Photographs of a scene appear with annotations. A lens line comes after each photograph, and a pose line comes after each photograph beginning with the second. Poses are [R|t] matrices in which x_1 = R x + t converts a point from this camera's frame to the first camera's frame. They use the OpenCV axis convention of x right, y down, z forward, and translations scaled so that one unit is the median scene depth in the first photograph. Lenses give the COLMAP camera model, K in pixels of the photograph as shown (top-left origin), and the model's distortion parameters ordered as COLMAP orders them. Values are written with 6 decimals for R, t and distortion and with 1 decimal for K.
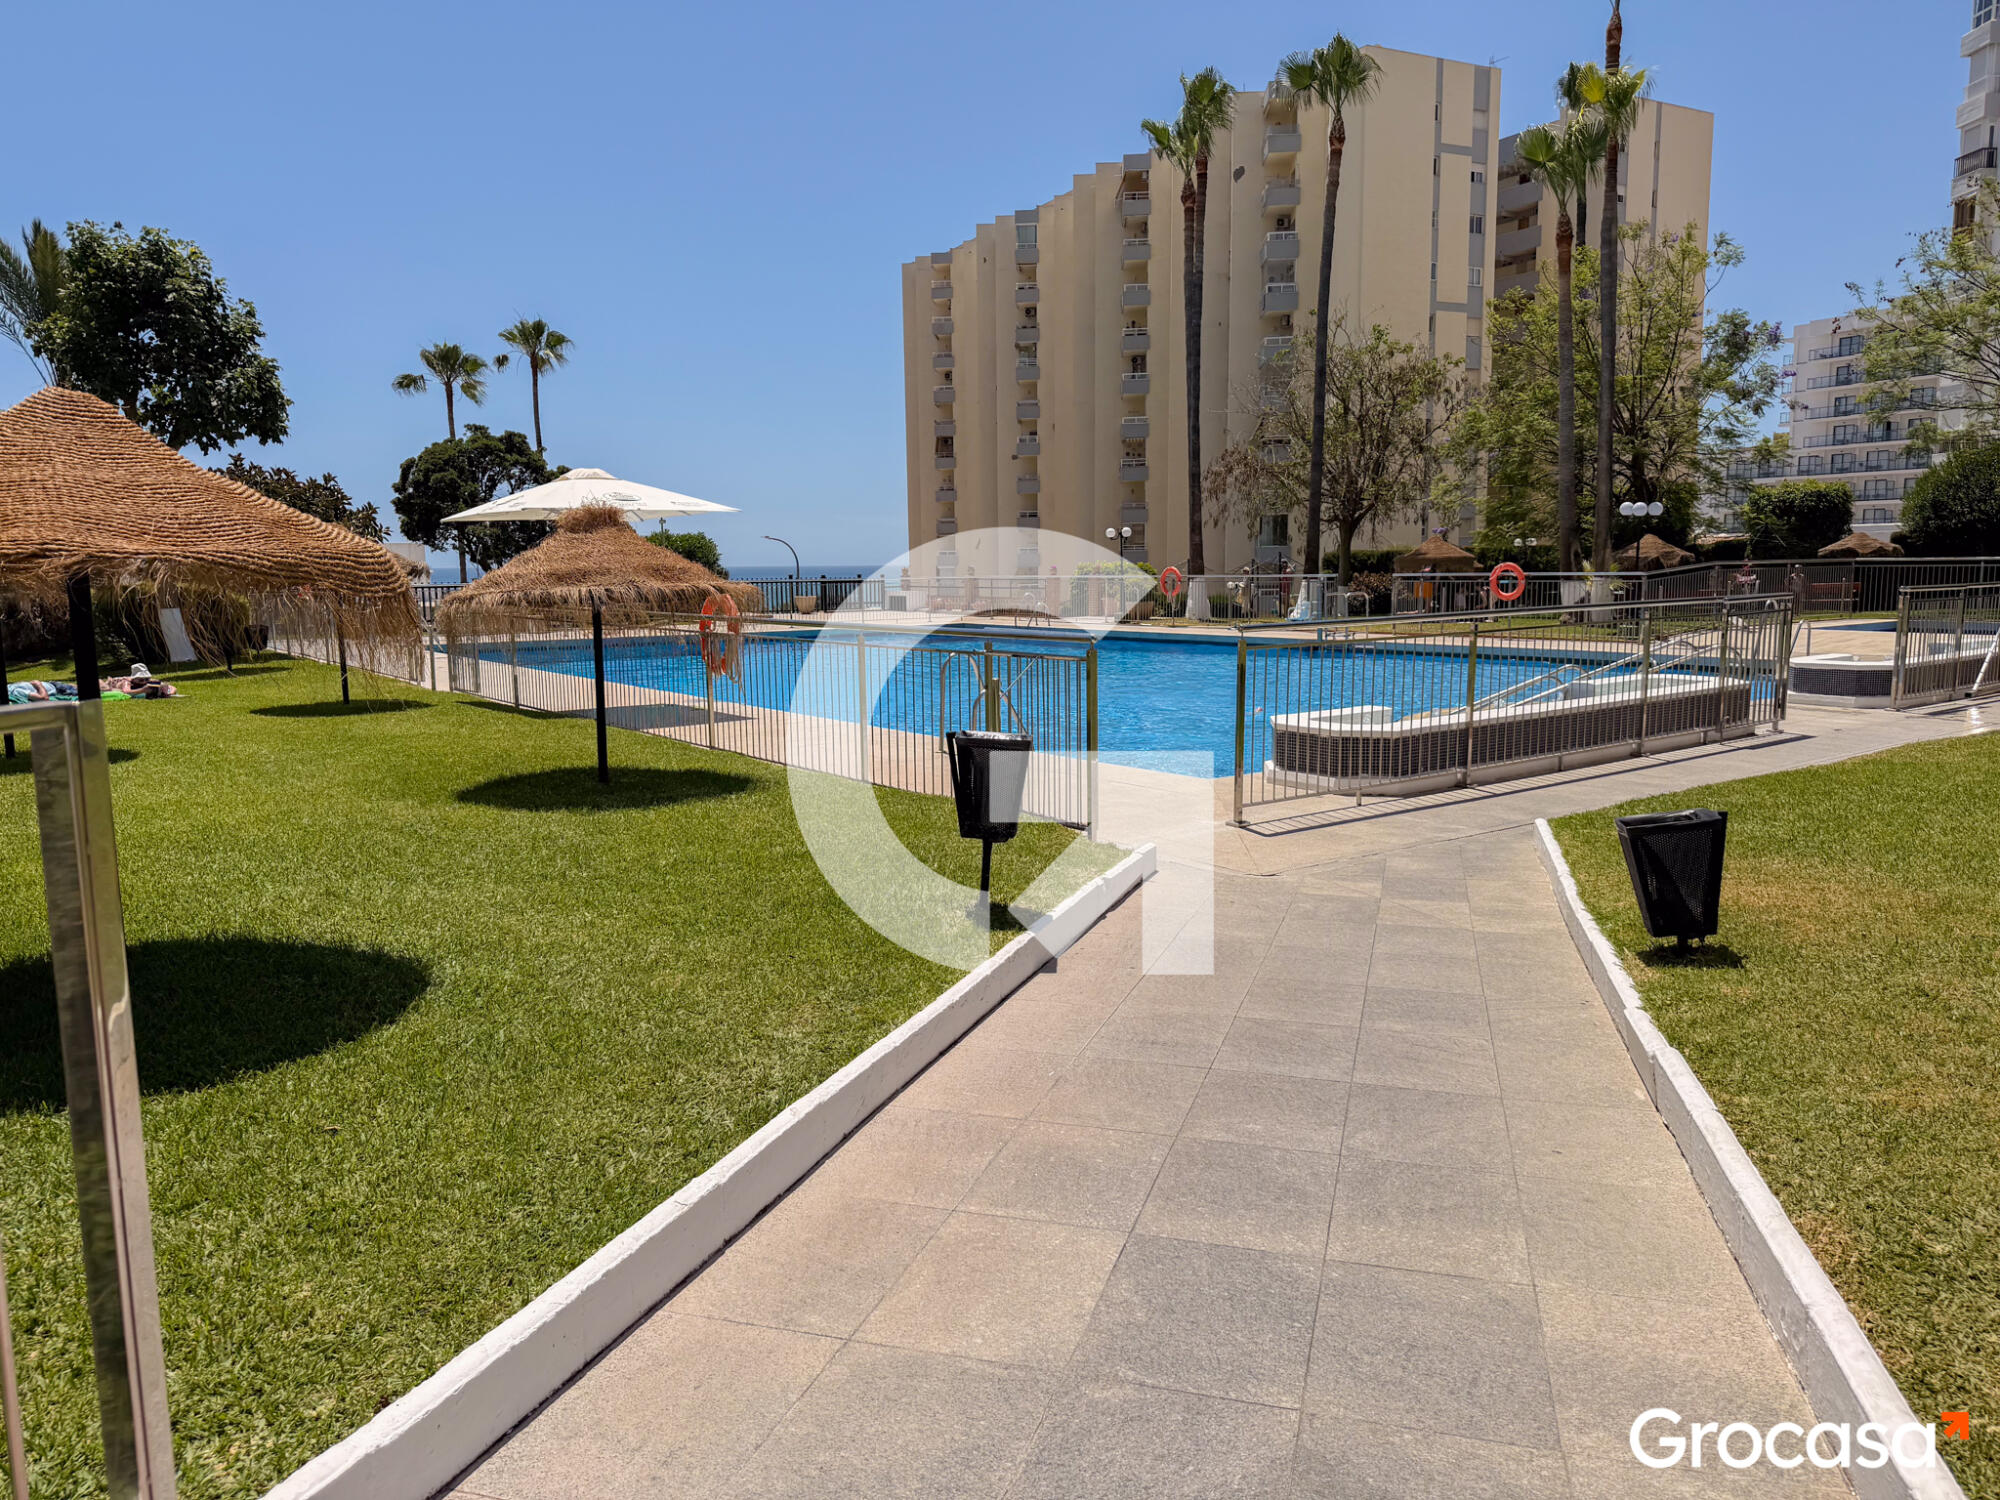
lens RADIAL K [[1436.5, 0, 997.4], [0, 1436.5, 749.6], [0, 0, 1]] dist [0.035989, -0.038069]
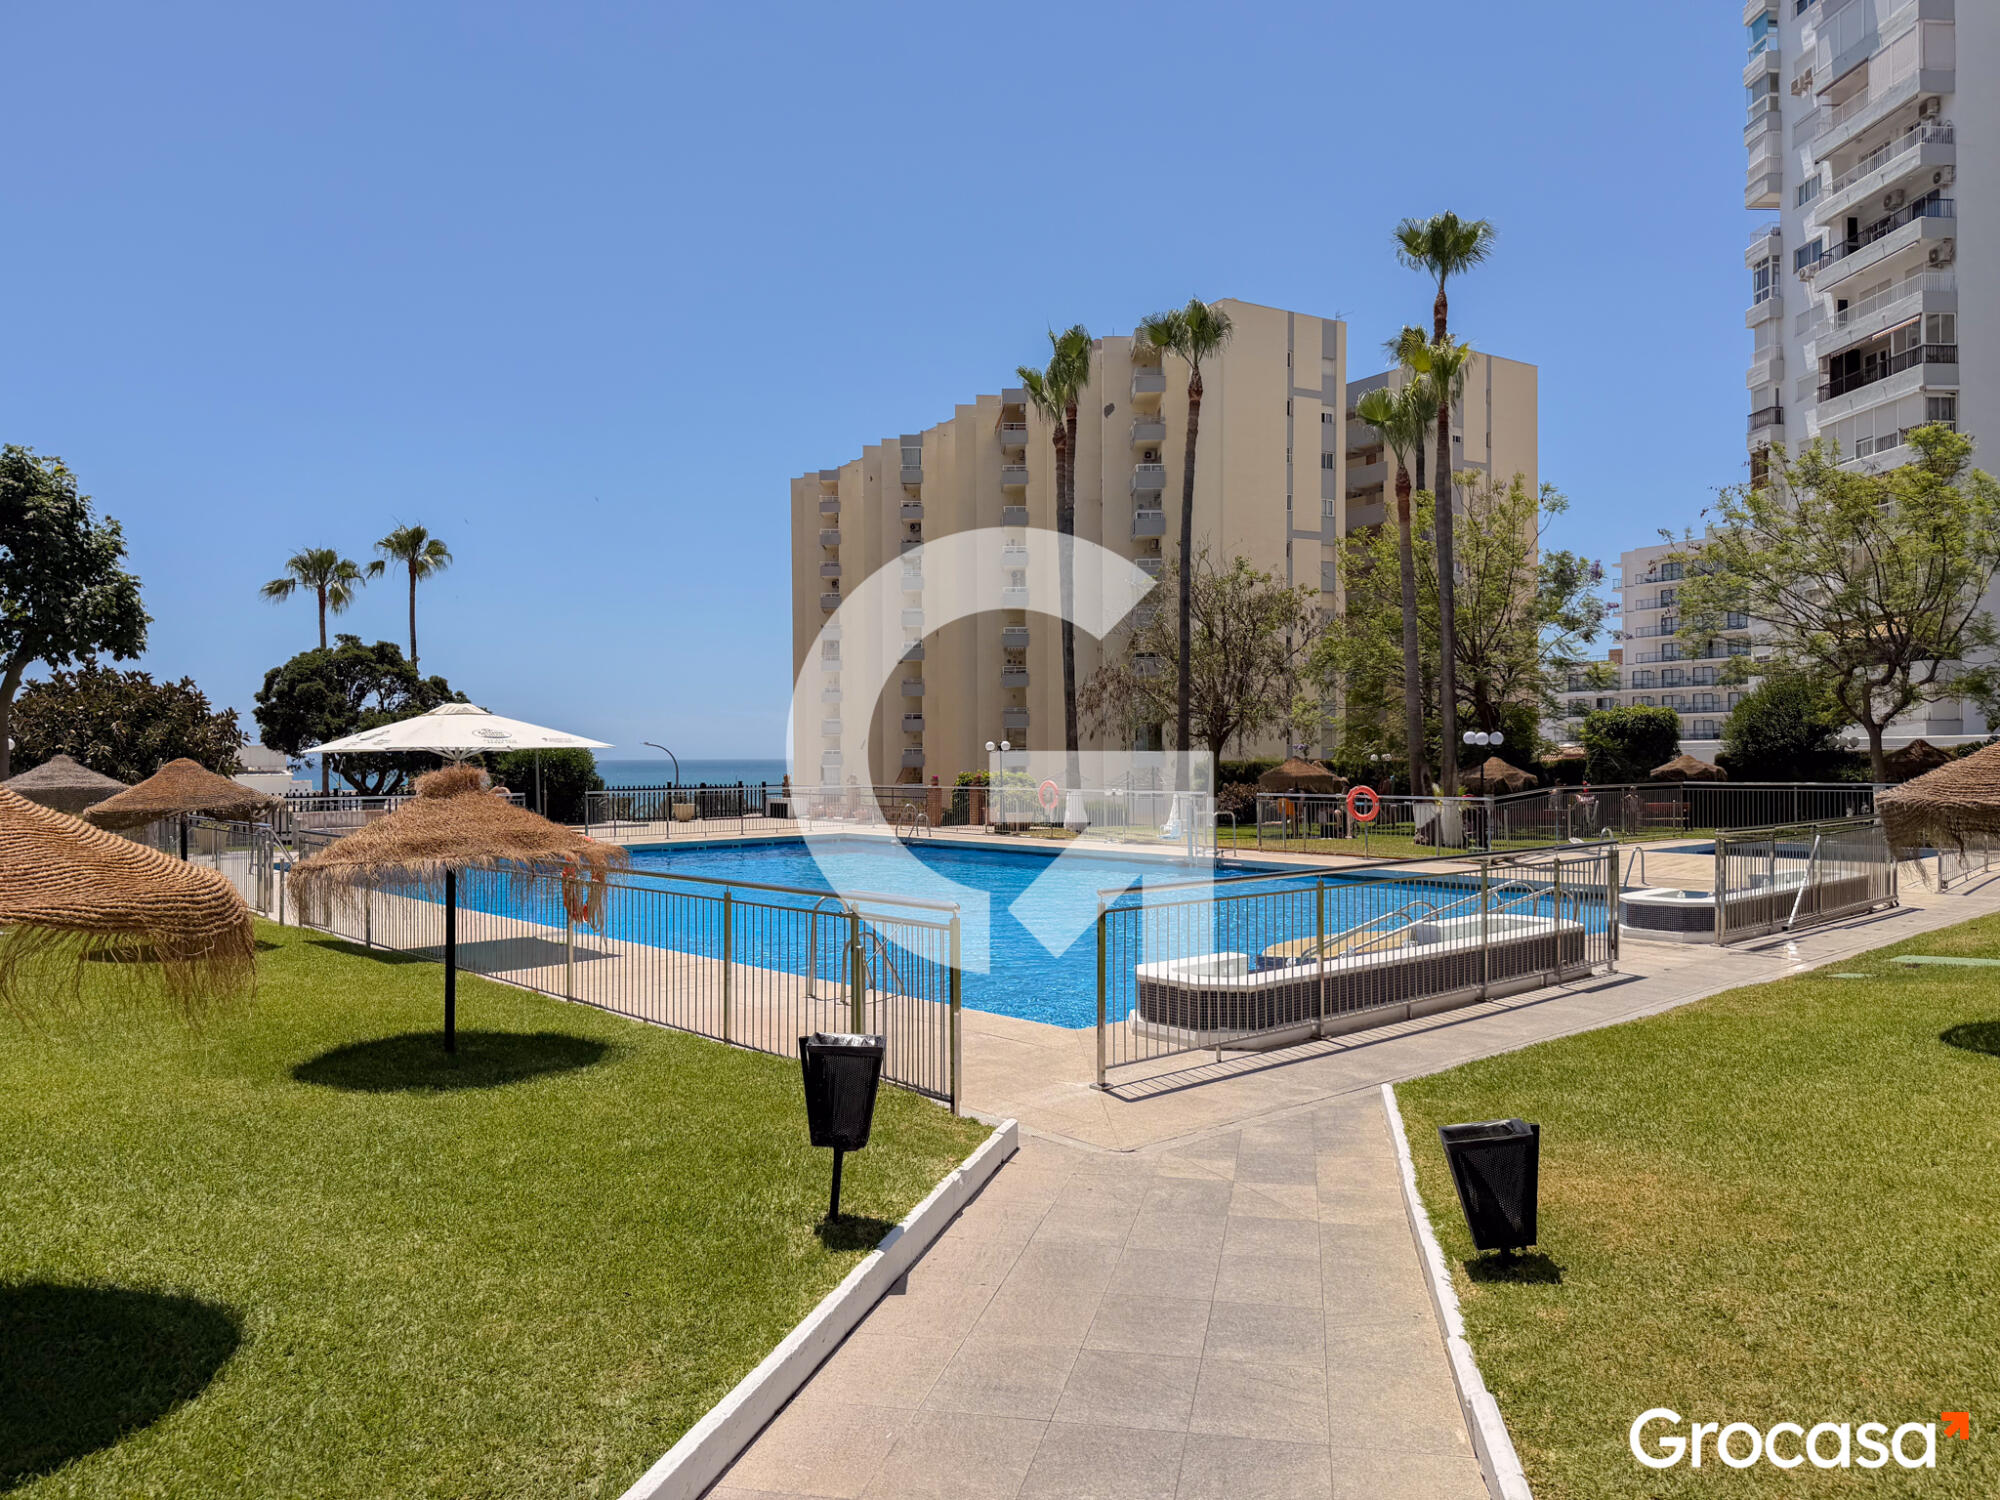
lens RADIAL K [[1426.7, 0, 1015.8], [0, 1426.7, 740.8], [0, 0, 1]] dist [0.069590, -0.082141]
pose [[0.995670, 0.006099, 0.092759, 0.002663], [0.007222, 0.989754, -0.142600, -0.009220], [-0.092678, 0.142653, 0.985424, -0.004636]]
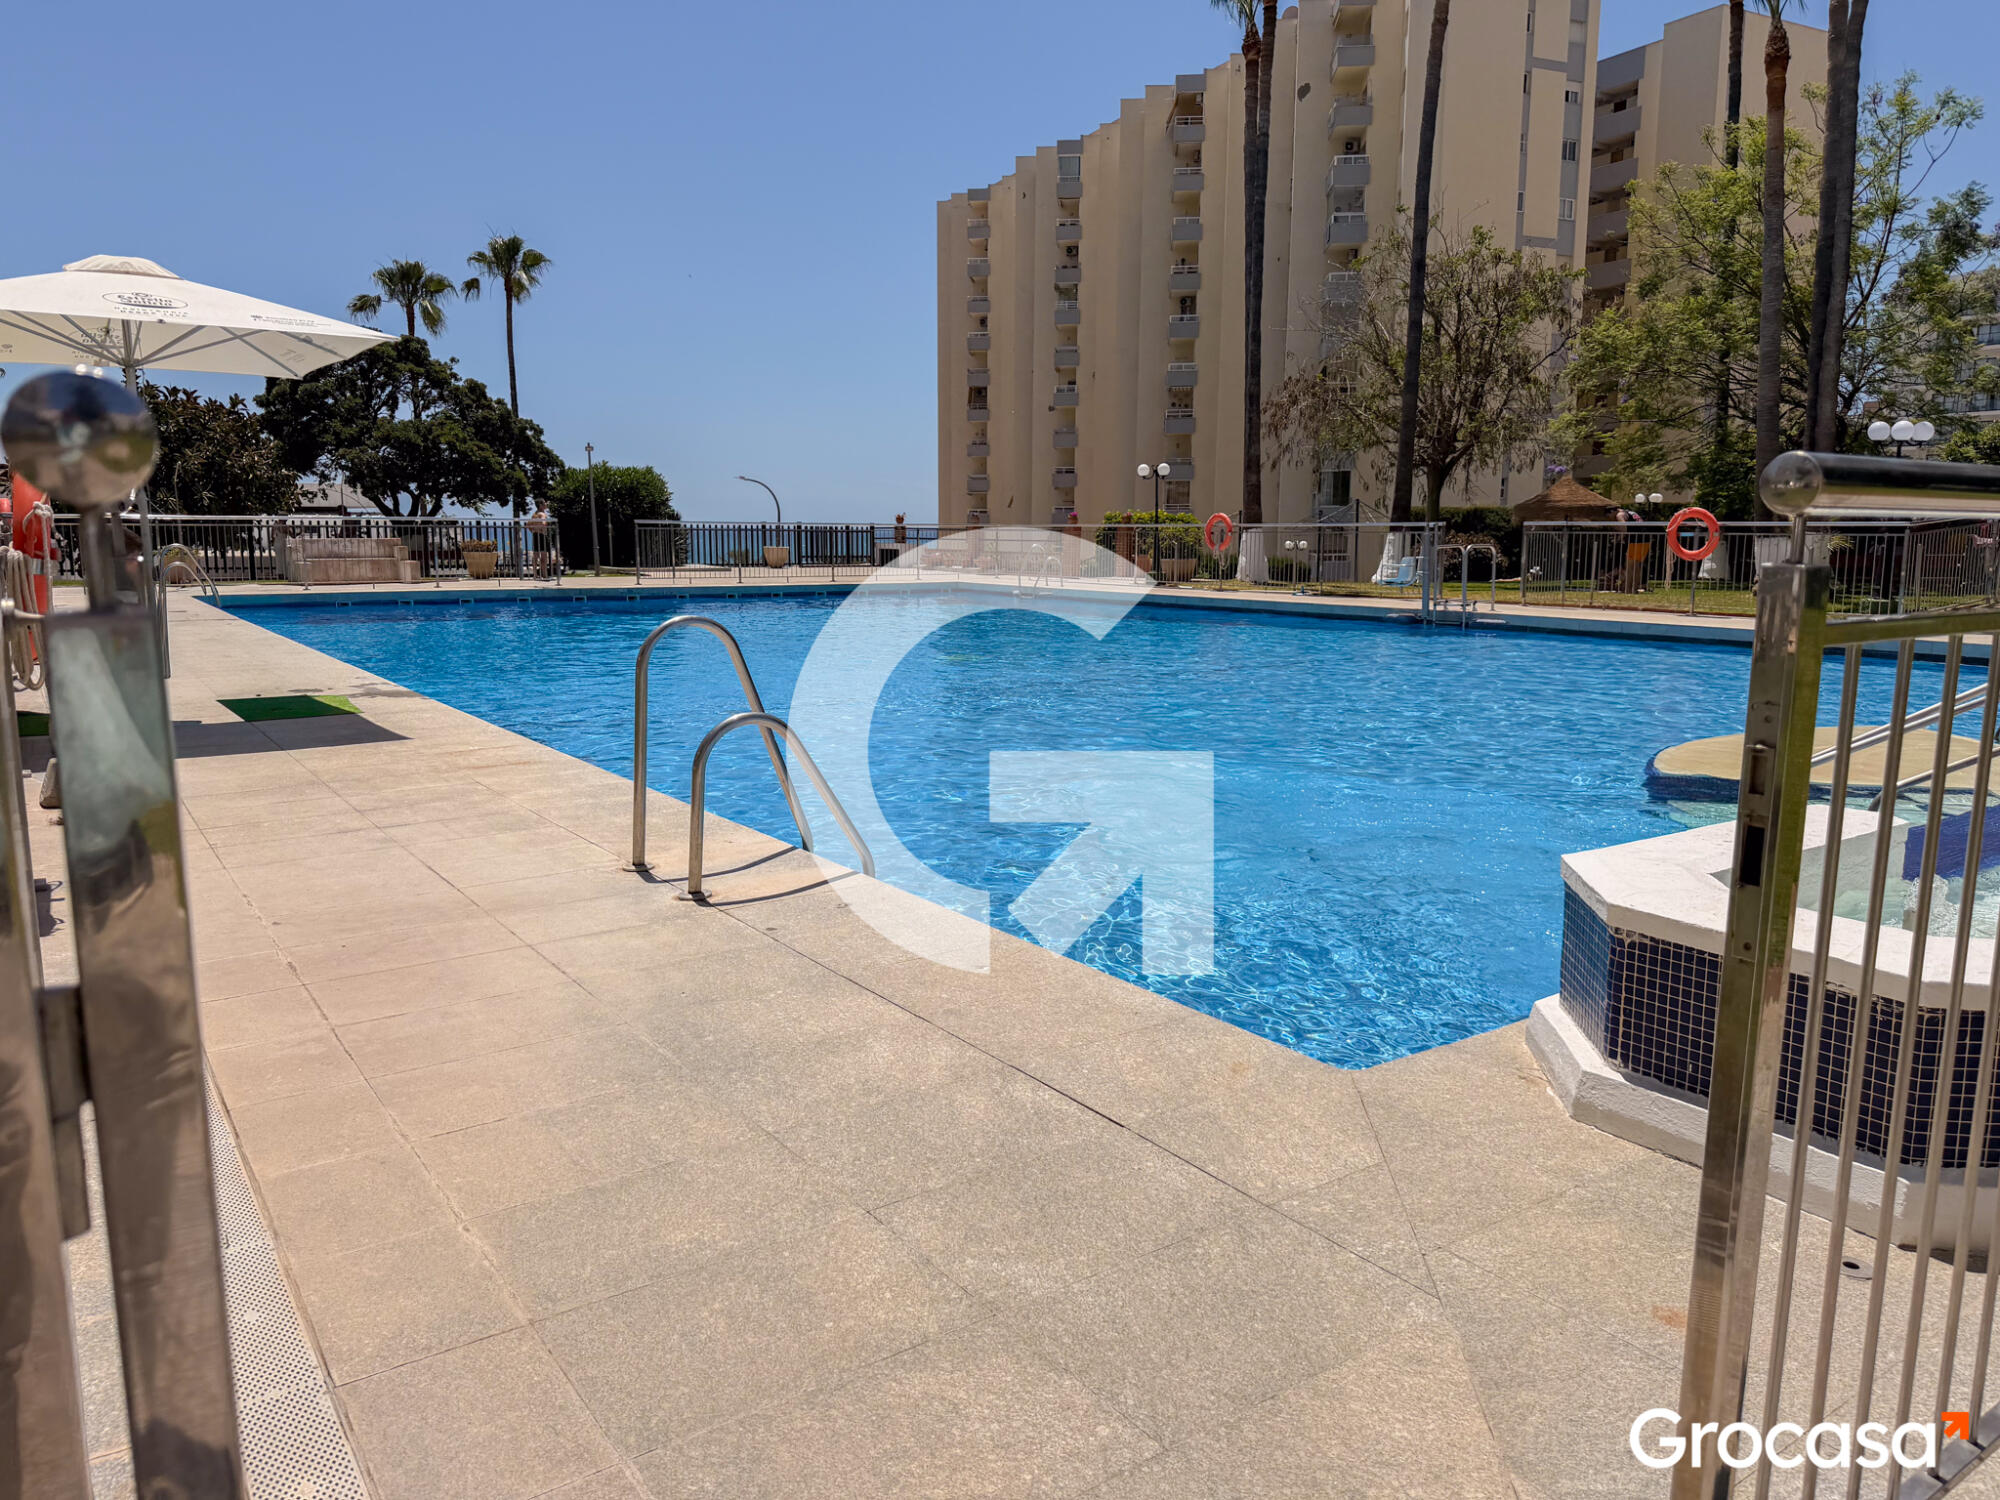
lens RADIAL K [[1437.6, 0, 1000.9], [0, 1437.6, 764.5], [0, 0, 1]] dist [-0.006702, -0.006368]
pose [[0.999442, 0.021623, -0.025471, 0.021828], [-0.020765, 0.999223, 0.033507, -0.012939], [0.026176, -0.032959, 0.999114, 0.186257]]
